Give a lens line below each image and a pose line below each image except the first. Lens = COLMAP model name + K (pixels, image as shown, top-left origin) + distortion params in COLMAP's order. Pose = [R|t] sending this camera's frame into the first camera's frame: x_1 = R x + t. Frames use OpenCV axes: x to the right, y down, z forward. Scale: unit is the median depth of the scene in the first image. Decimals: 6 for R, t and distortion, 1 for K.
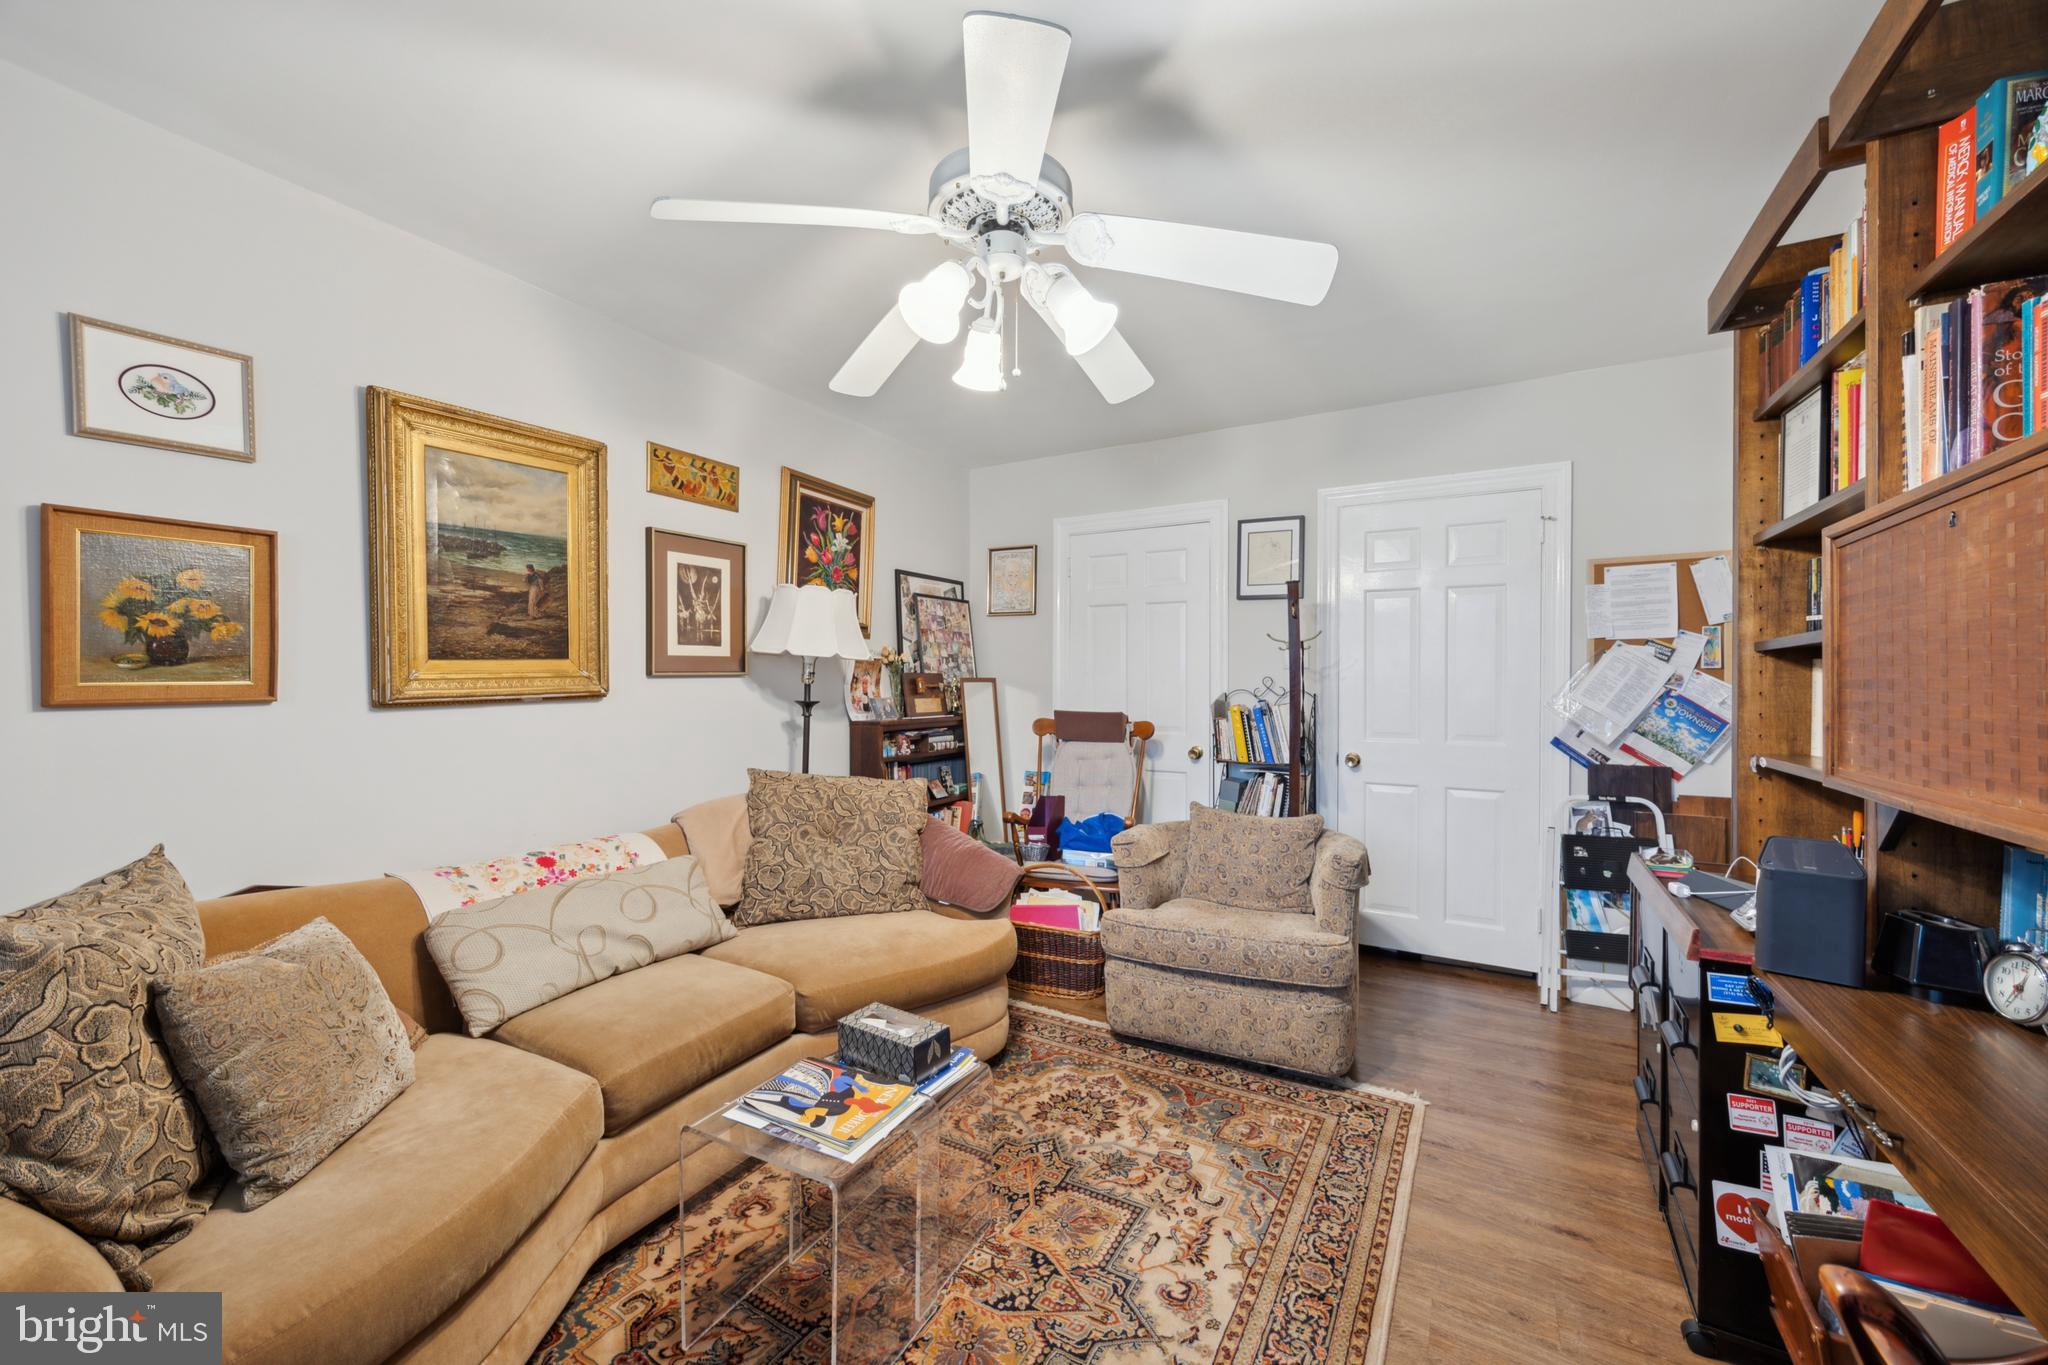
lens RADIAL K [[794.8, 0, 1025.9], [0, 794.8, 692.5], [0, 0, 1]] dist [0.000970, 0.000085]
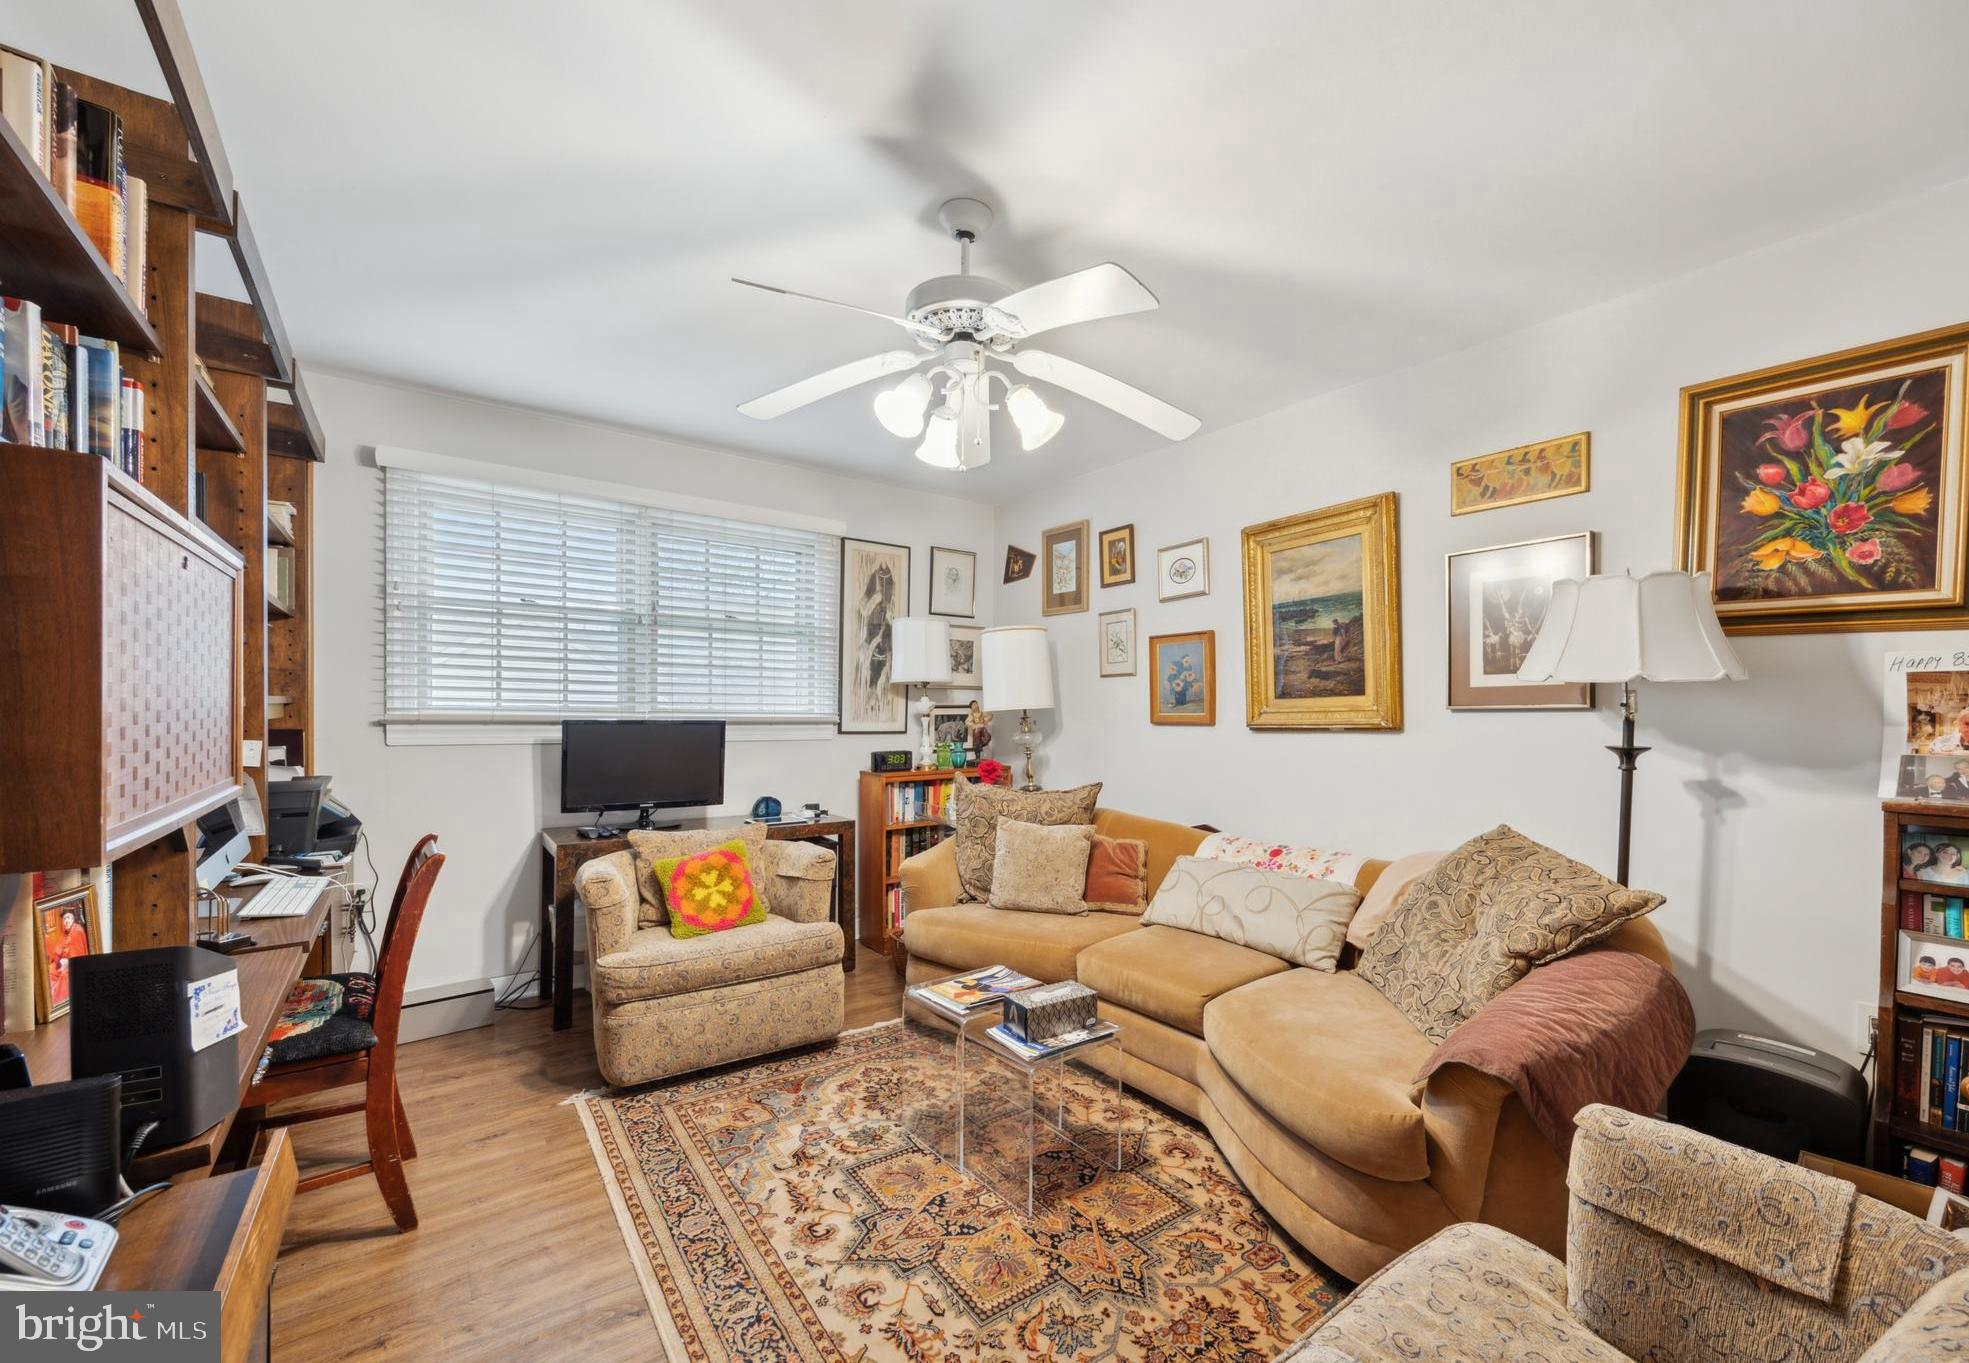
lens RADIAL K [[756.7, 0, 986.6], [0, 756.7, 729.6], [0, 0, 1]] dist [-0.001848, -0.000146]
pose [[-0.405778, 0.016180, -0.913828, 0.715411], [-0.024824, 0.999279, 0.028716, -0.011928], [0.913634, 0.034337, -0.405084, 1.063917]]
